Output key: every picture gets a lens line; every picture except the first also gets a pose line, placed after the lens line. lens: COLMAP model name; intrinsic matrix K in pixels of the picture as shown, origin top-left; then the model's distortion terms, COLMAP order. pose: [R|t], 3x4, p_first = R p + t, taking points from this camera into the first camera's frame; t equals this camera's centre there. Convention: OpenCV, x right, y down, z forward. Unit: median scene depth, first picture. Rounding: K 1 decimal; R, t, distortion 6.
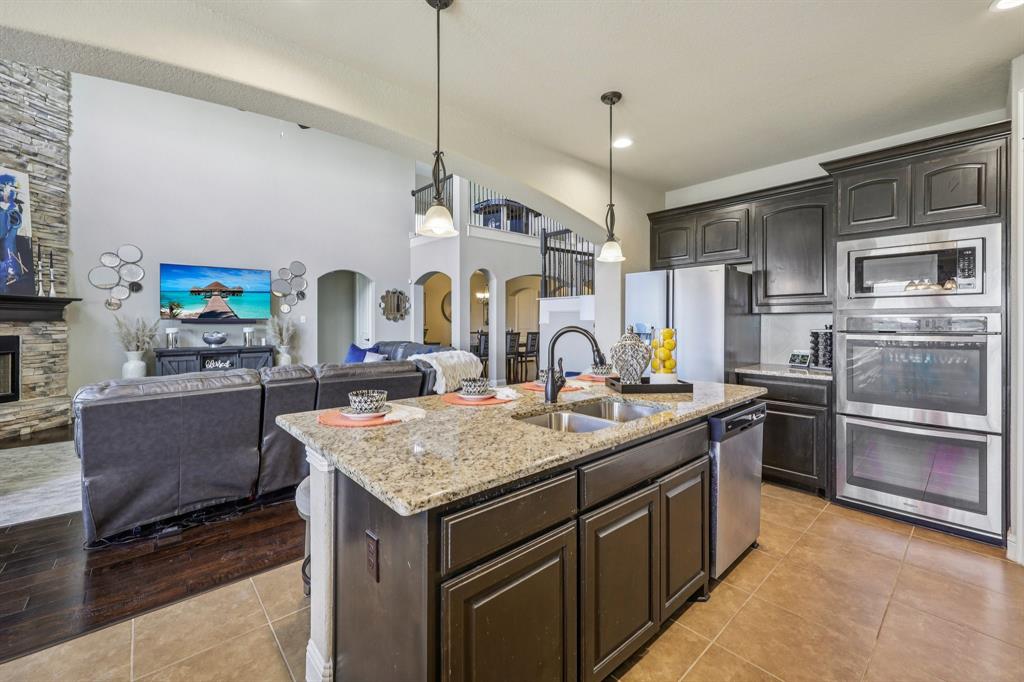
lens RADIAL K [[418.6, 0, 513.1], [0, 418.6, 324.3], [0, 0, 1]] dist [0.000405, -0.000054]
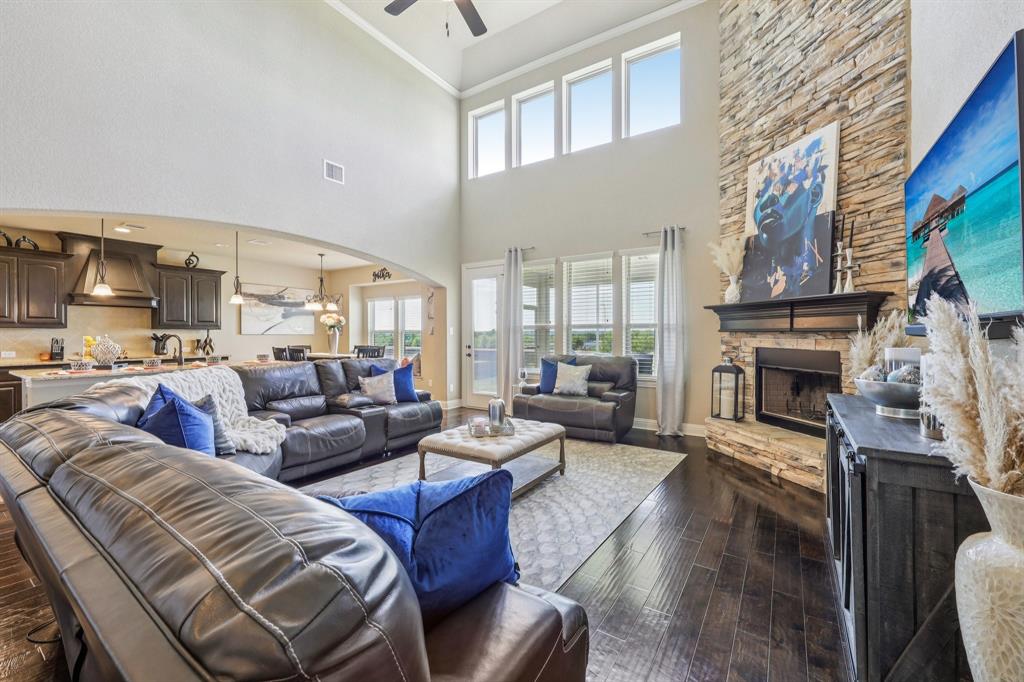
lens RADIAL K [[413.8, 0, 512.3], [0, 413.8, 335.0], [0, 0, 1]] dist [0.000596, 0.000308]
pose [[-0.965073, -0.000806, -0.261981, -0.642732], [-0.002161, 0.999986, 0.004883, -0.004676], [0.261973, 0.005279, -0.965061, 2.145856]]
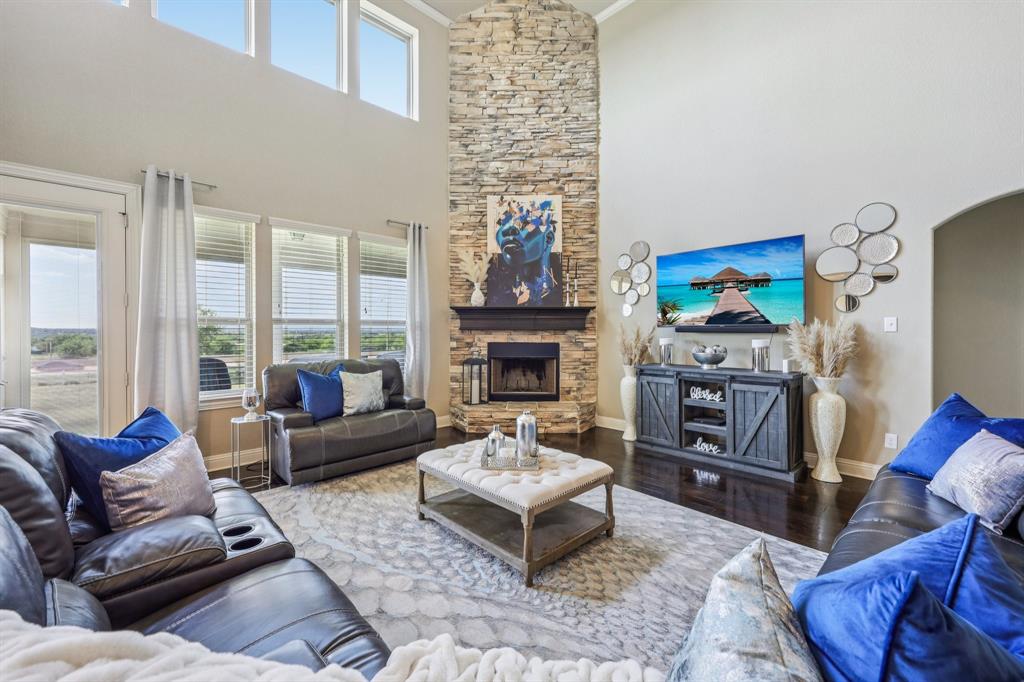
lens RADIAL K [[417.7, 0, 513.4], [0, 417.7, 330.8], [0, 0, 1]] dist [0.000116, 0.000086]
pose [[0.035831, 0.002199, -0.999355, -0.106548], [-0.001908, 0.999996, 0.002132, -0.009923], [0.999356, 0.001830, 0.035835, 1.176779]]
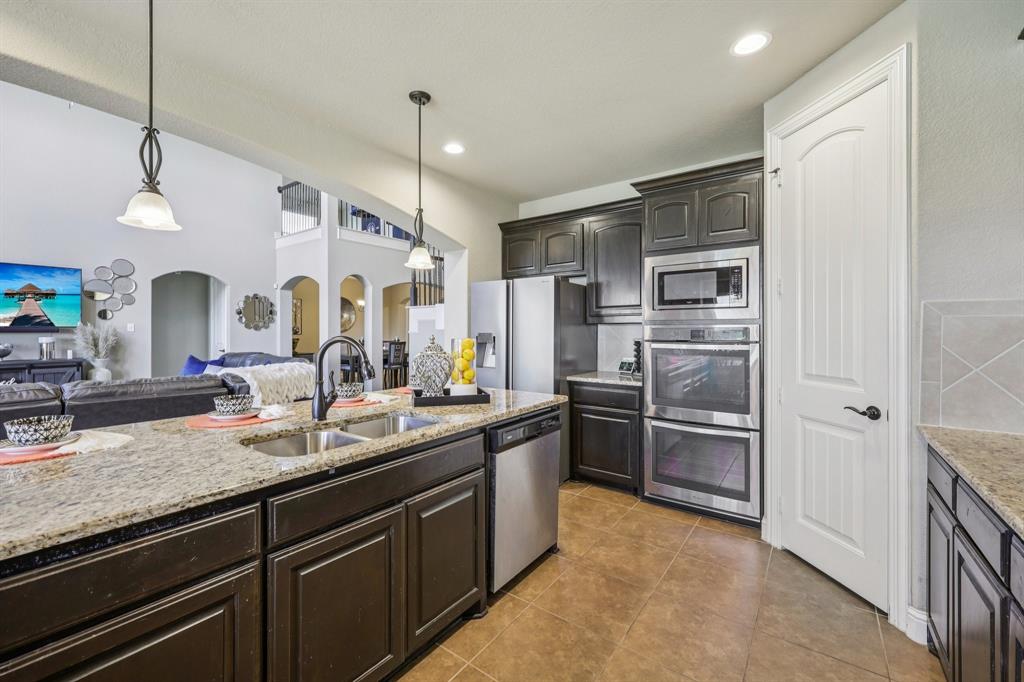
lens RADIAL K [[417.7, 0, 513.4], [0, 417.7, 330.8], [0, 0, 1]] dist [0.000116, 0.000086]
pose [[0.978188, 0.002098, 0.207712, 0.173293], [-0.000907, 0.999983, -0.005830, -0.001027], [-0.207721, 0.005515, 0.978173, 0.014672]]
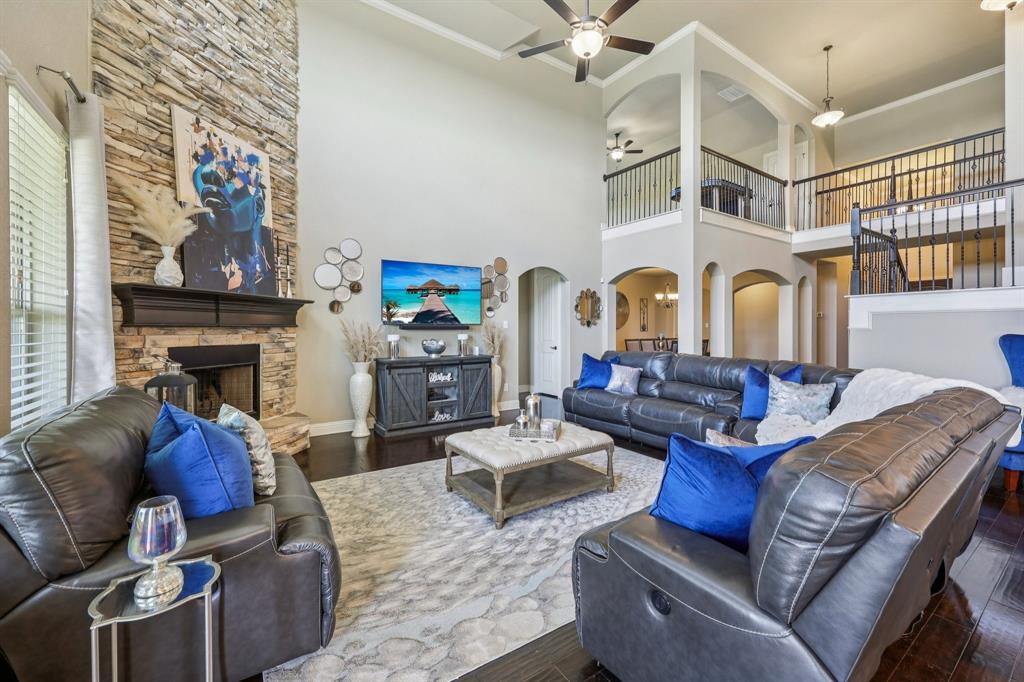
lens RADIAL K [[417.7, 0, 513.4], [0, 417.7, 330.8], [0, 0, 1]] dist [0.000116, 0.000086]
pose [[0.992126, -0.000506, -0.125241, -0.784093], [0.000914, 0.999994, 0.003198, -0.002905], [0.125239, -0.003287, 0.992121, 0.306289]]
